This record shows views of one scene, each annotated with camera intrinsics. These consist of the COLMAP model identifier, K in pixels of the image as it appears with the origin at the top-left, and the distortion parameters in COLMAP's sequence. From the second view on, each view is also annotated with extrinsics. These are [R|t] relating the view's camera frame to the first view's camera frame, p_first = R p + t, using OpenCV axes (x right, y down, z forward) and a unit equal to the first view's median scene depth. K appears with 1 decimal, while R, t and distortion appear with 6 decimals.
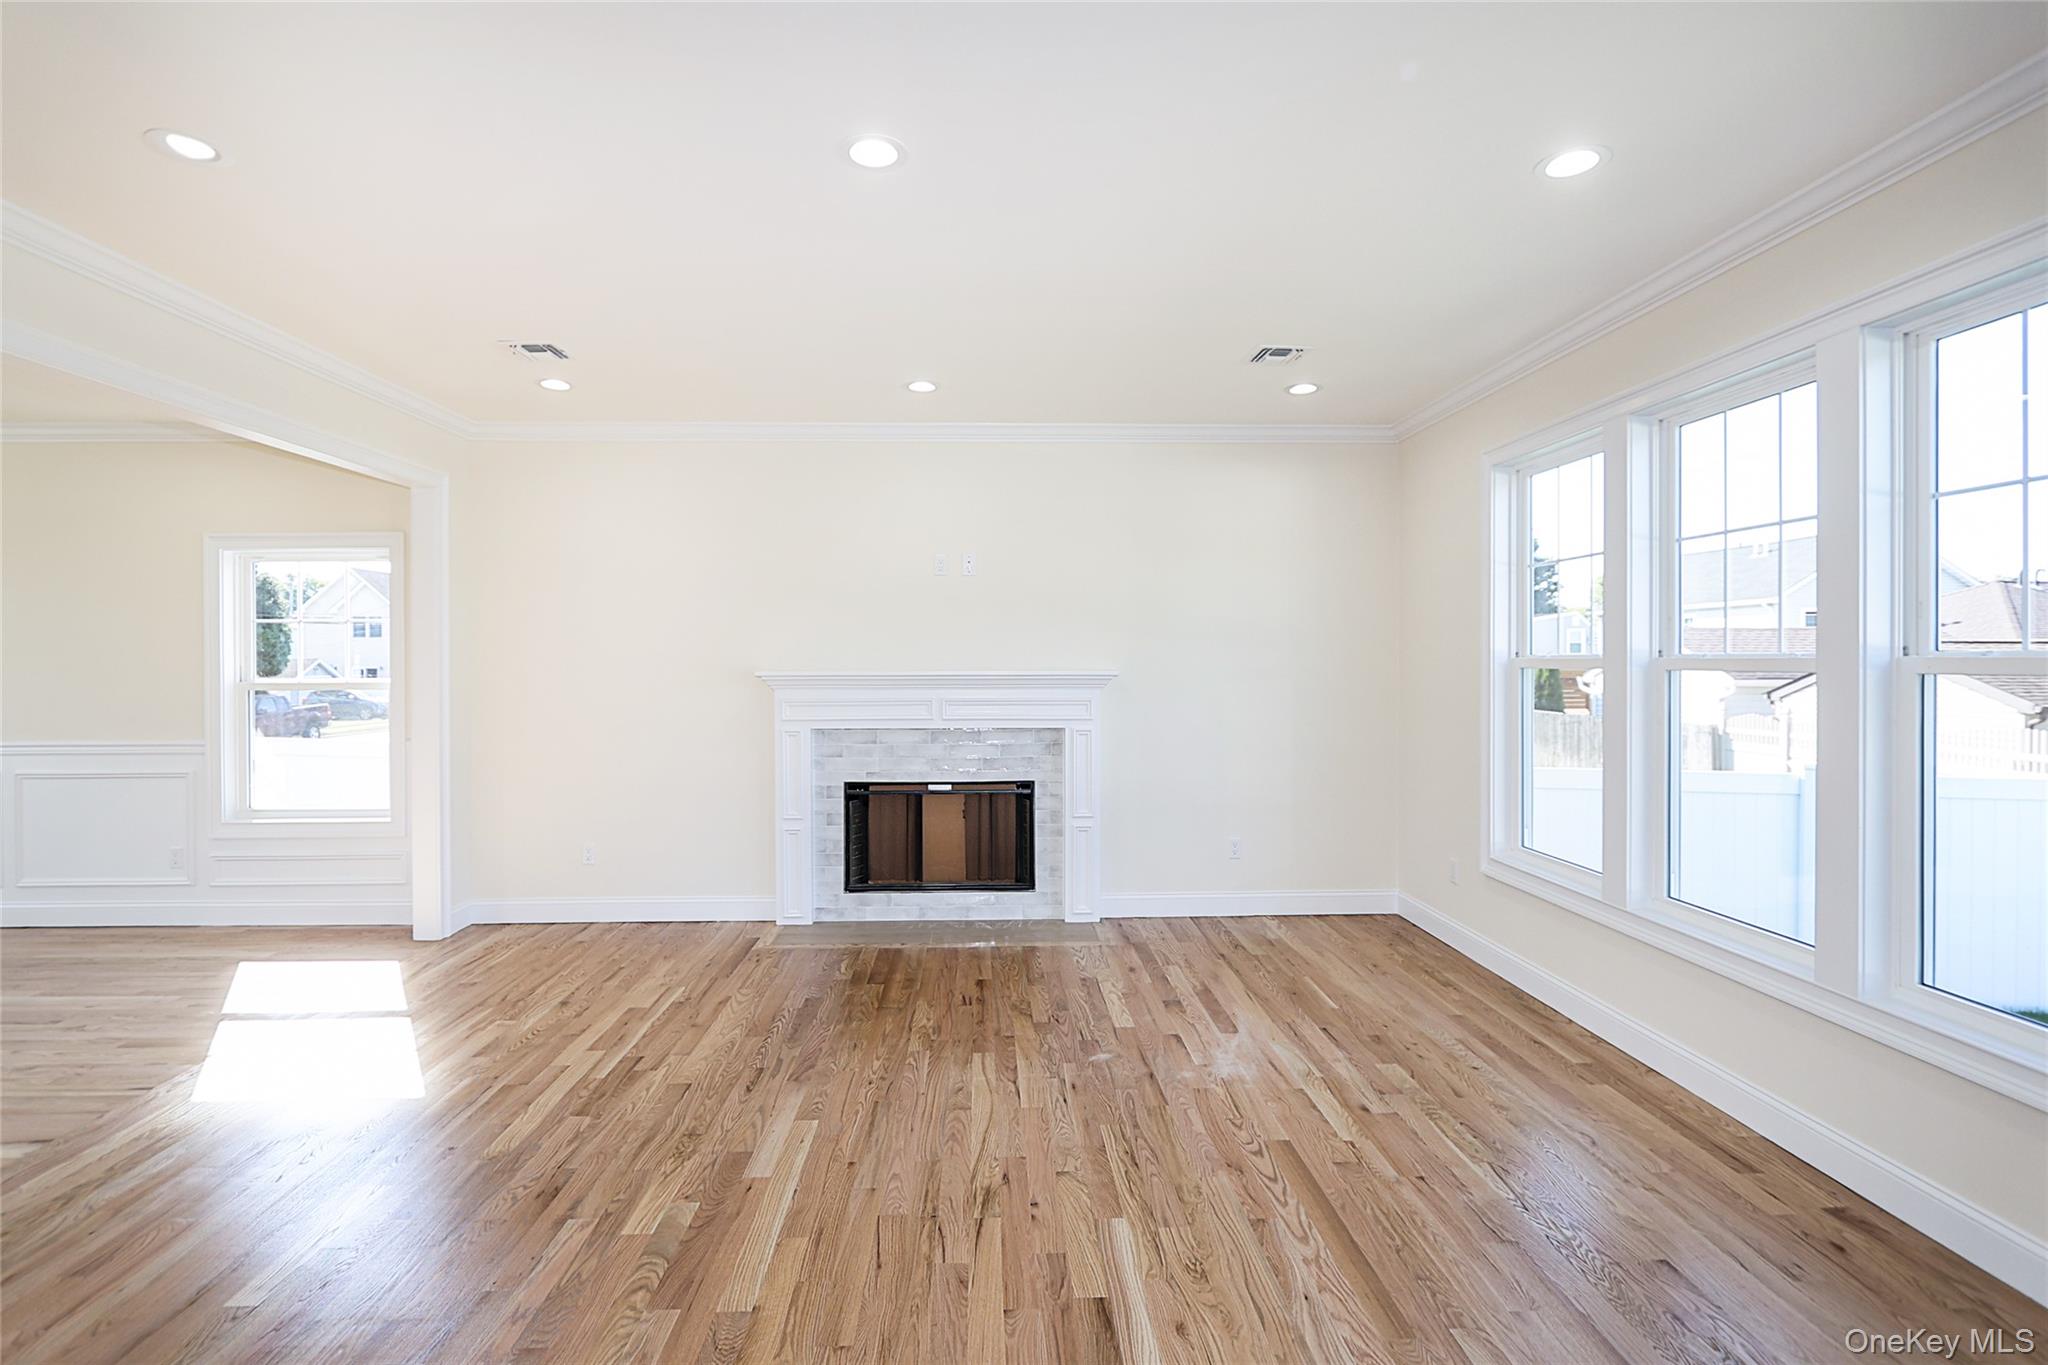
lens RADIAL K [[975.0, 0, 1040.6], [0, 975.0, 692.4], [0, 0, 1]] dist [-0.010208, 0.000005]
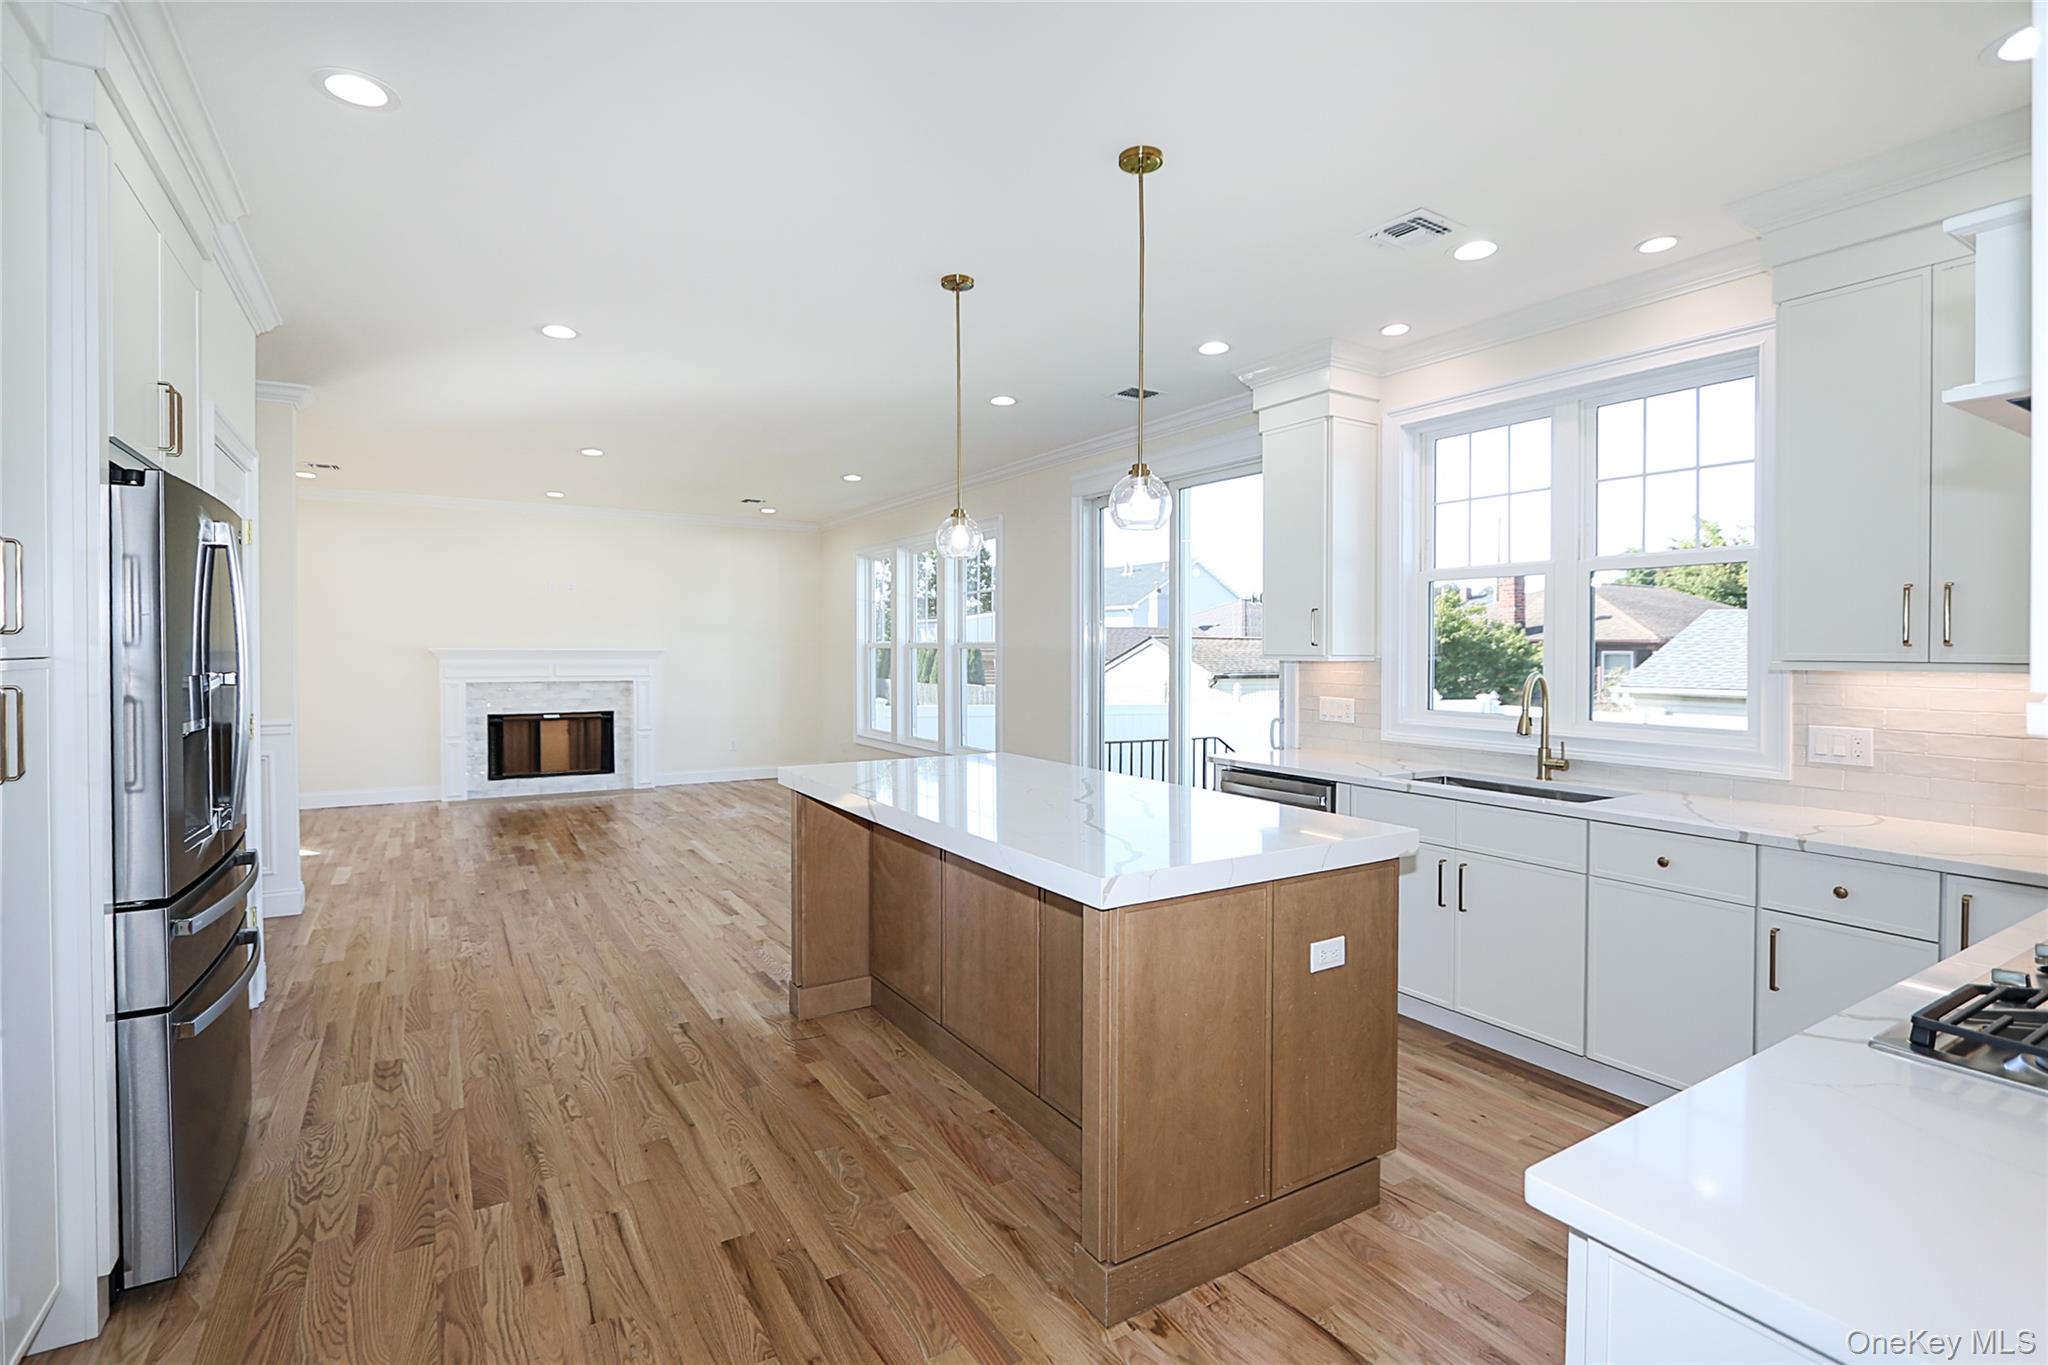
lens RADIAL K [[975.0, 0, 1071.1], [0, 975.0, 647.1], [0, 0, 1]] dist [-0.010208, 0.000005]
pose [[0.862752, 0.005016, 0.505603, -0.185052], [0.011994, 0.999466, -0.030381, 0.041822], [-0.505485, 0.032275, 0.862231, -0.925217]]
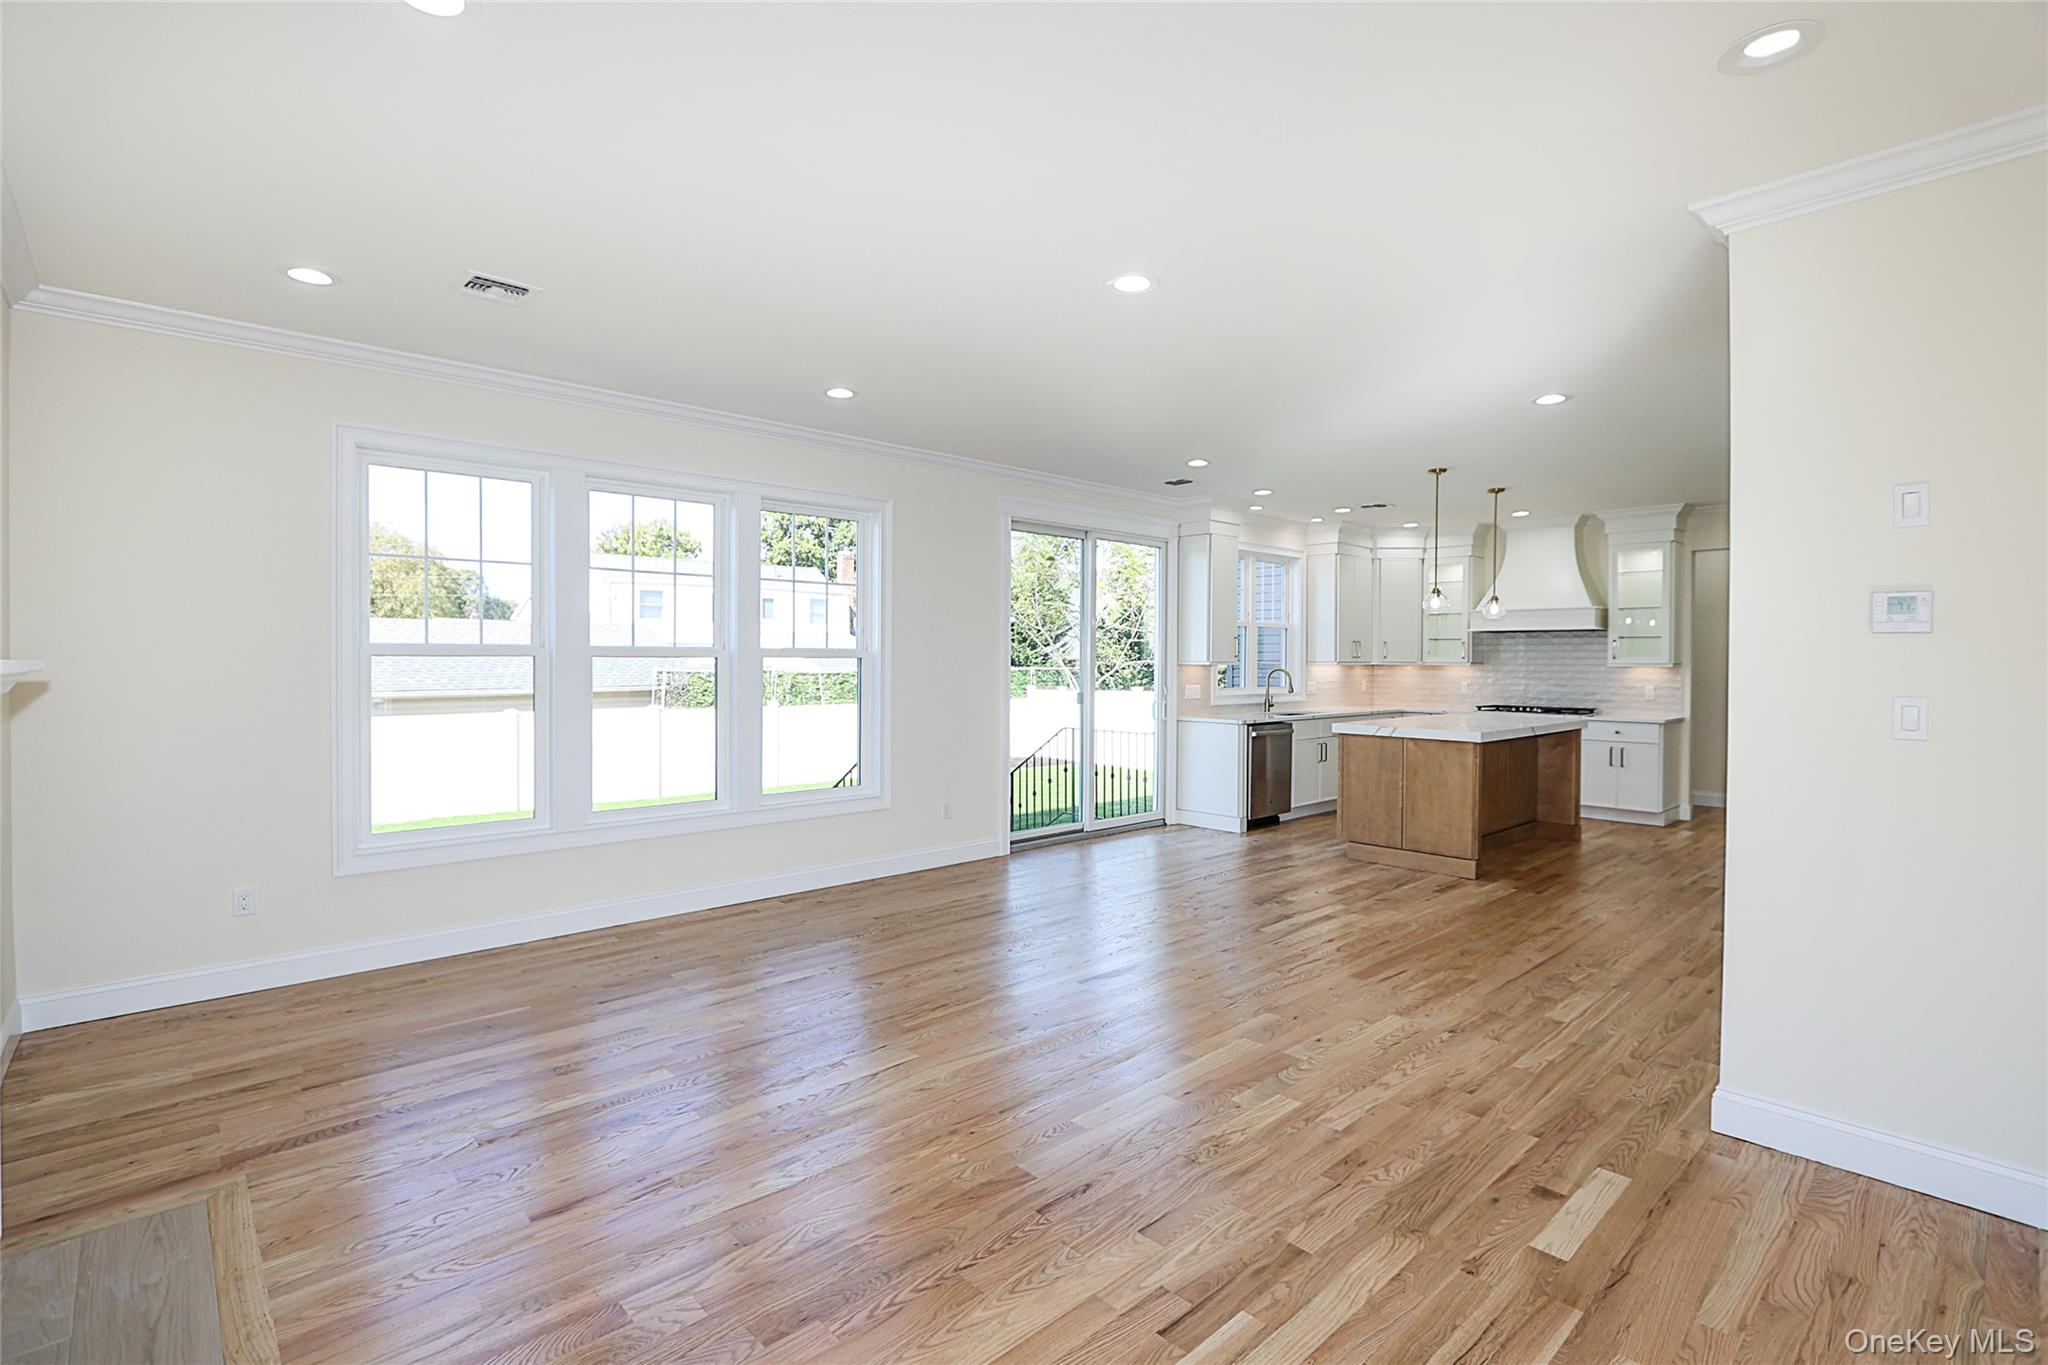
lens RADIAL K [[916.5, 0, 967.8], [0, 916.5, 652.0], [0, 0, 1]] dist [-0.002071, -0.000655]
pose [[-0.609126, 0.001924, 0.793071, -0.500446], [0.017735, 0.999780, 0.011196, -0.013306], [-0.792875, 0.020885, -0.609026, 0.926195]]
